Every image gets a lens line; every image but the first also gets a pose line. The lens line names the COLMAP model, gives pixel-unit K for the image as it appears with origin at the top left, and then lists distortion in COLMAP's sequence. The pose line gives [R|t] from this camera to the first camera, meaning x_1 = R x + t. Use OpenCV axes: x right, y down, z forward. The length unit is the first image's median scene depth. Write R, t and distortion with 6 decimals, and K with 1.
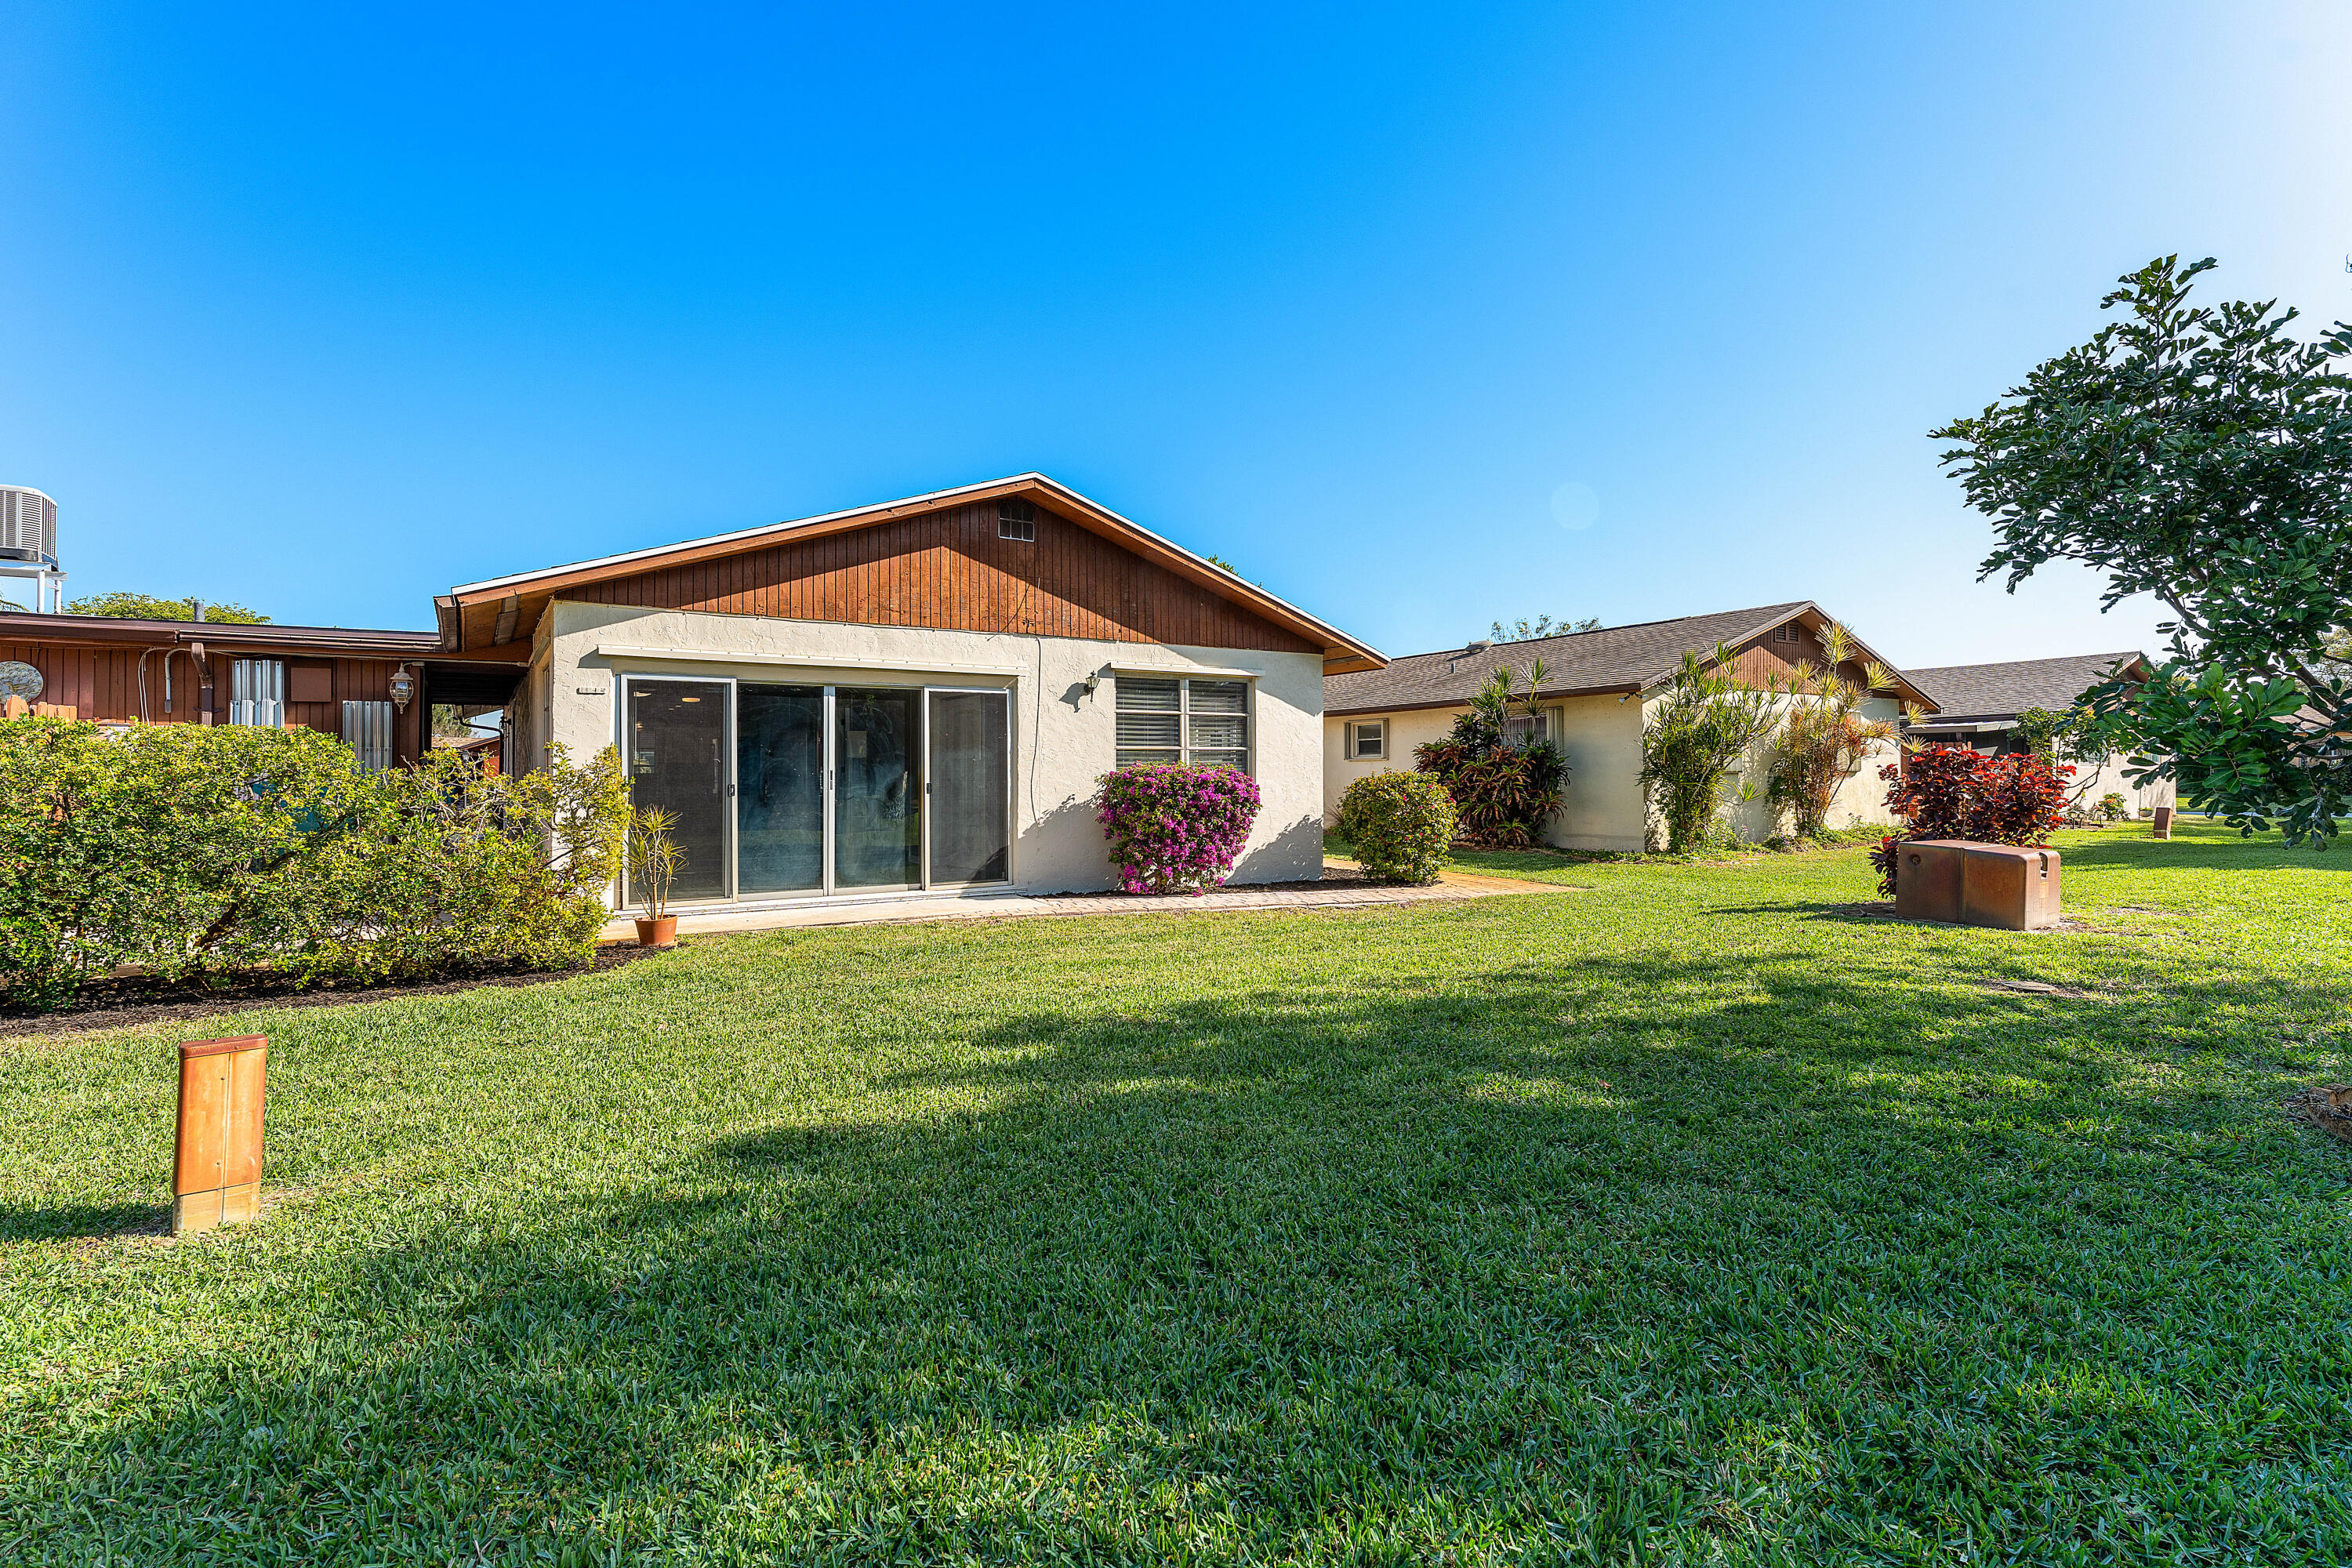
lens RADIAL K [[1080.5, 0, 1173.9], [0, 1080.5, 777.8], [0, 0, 1]] dist [-0.000780, 0.000059]
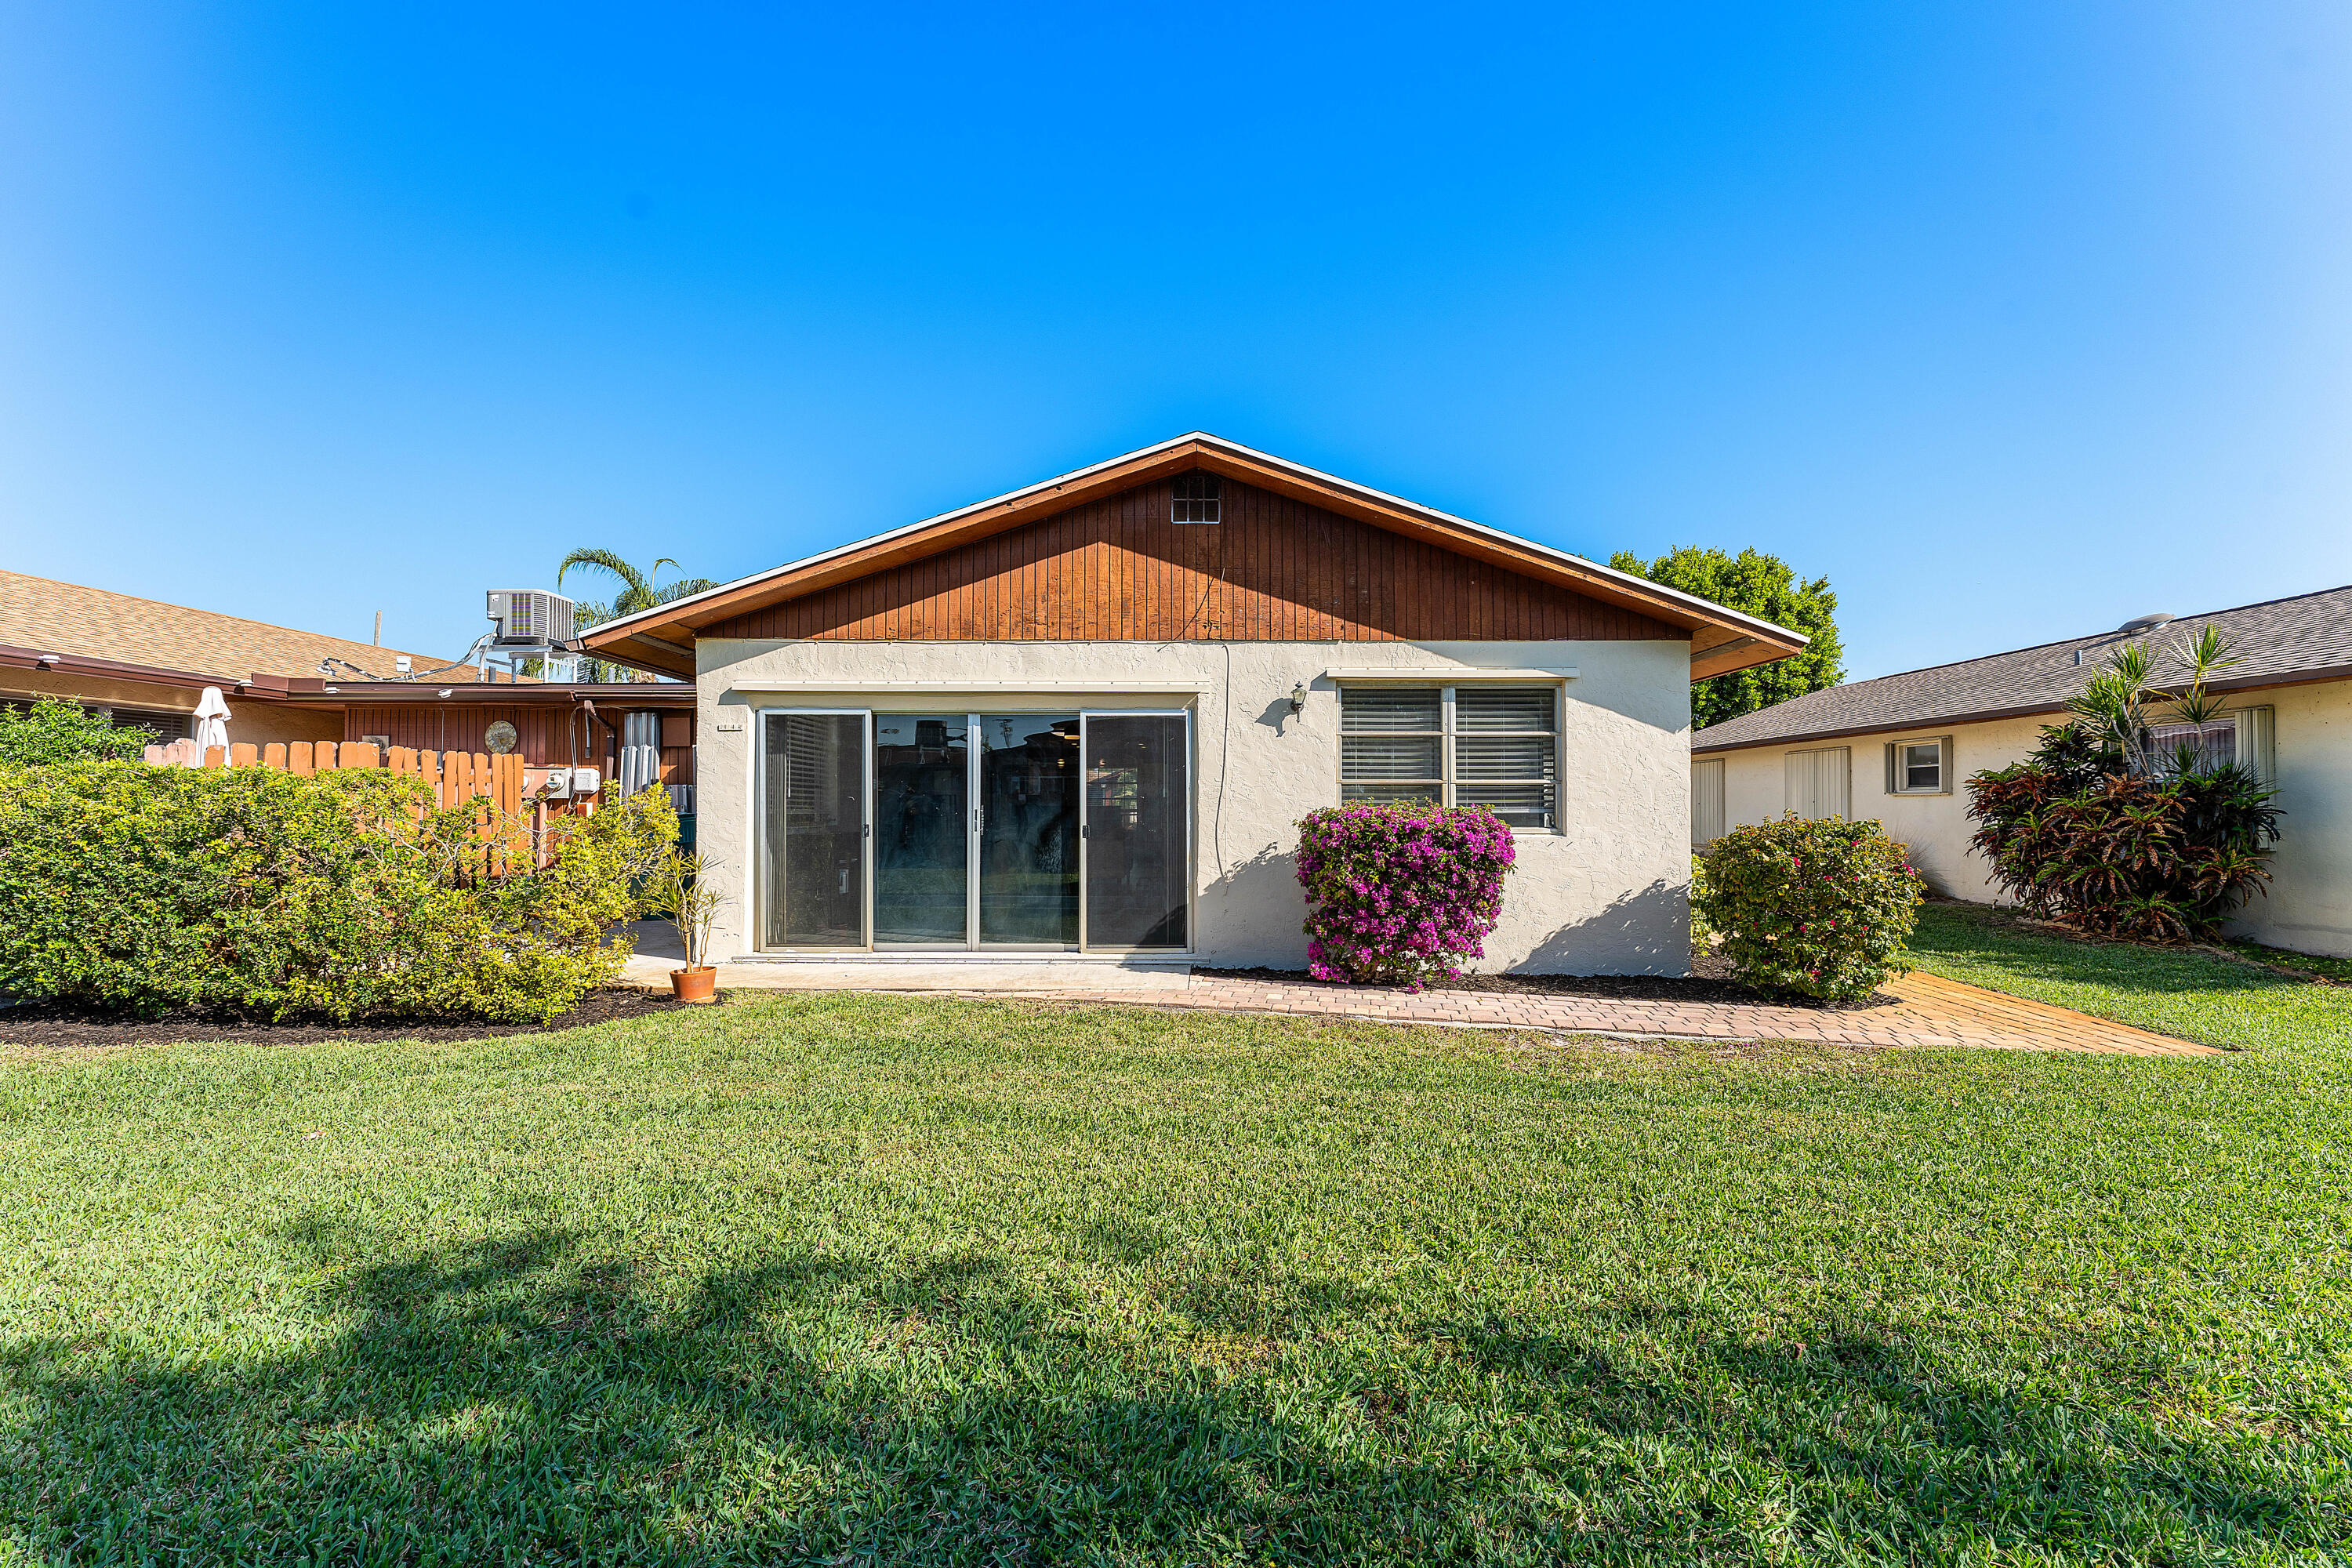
lens RADIAL K [[989.1, 0, 1175.5], [0, 989.1, 801.1], [0, 0, 1]] dist [-0.003708, -0.000004]
pose [[0.842329, 0.006007, -0.538930, 0.237593], [-0.009017, 0.999955, -0.002947, -0.011782], [0.538888, 0.007342, 0.842346, 0.372545]]
